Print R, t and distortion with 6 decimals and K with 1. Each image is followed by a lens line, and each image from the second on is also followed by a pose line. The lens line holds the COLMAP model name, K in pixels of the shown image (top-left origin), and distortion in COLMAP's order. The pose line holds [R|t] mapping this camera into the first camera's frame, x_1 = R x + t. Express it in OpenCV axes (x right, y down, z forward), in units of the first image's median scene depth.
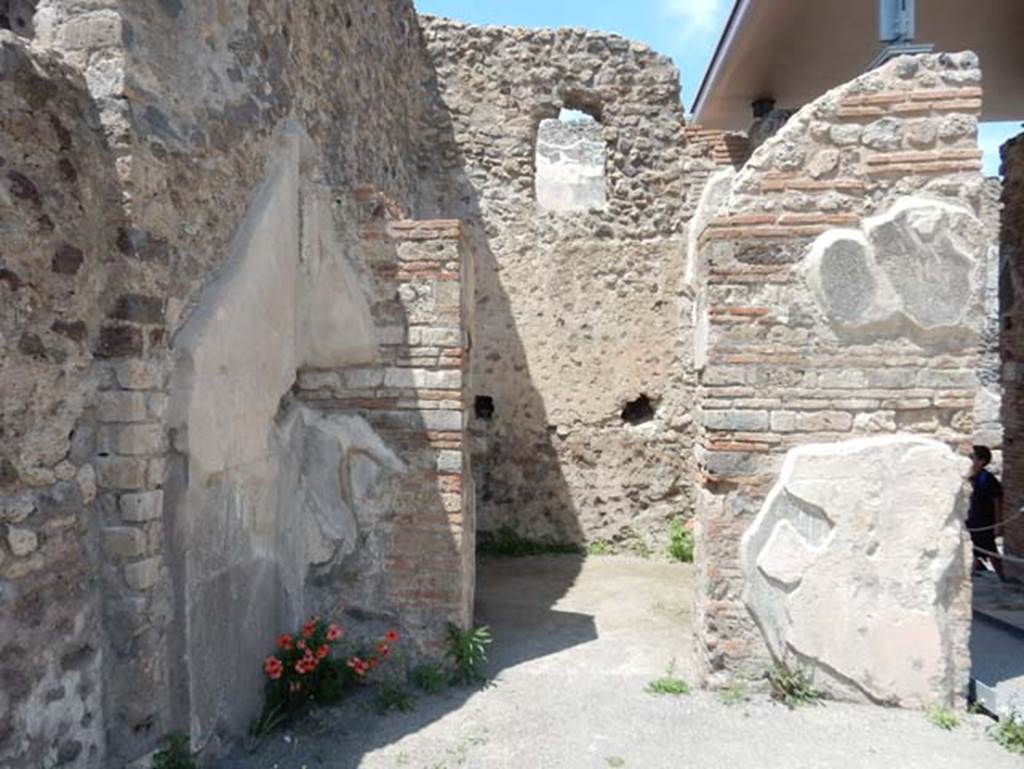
lens RADIAL K [[747.0, 0, 509.6], [0, 747.0, 386.1], [0, 0, 1]] dist [-0.011574, 0.009678]
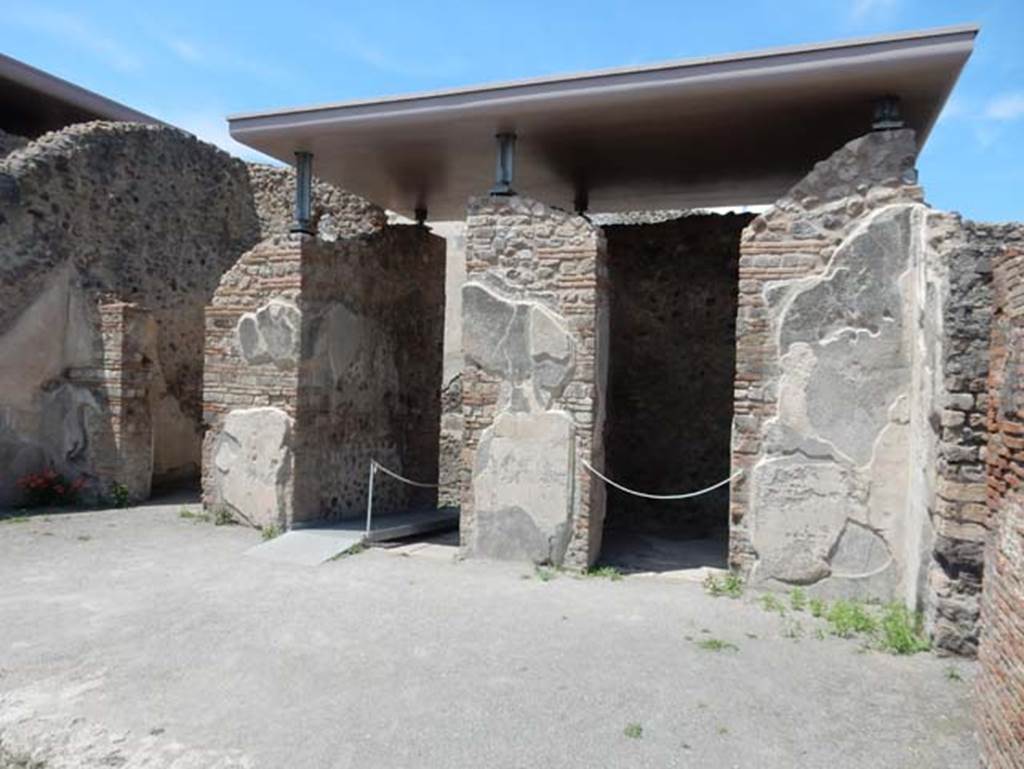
lens RADIAL K [[747.0, 0, 515.5], [0, 747.0, 382.1], [0, 0, 1]] dist [-0.011574, 0.009678]
pose [[0.961453, 0.036178, -0.272578, 1.802350], [-0.036090, 0.999334, 0.005338, -0.045234], [0.272590, 0.004705, 0.962119, -0.910507]]
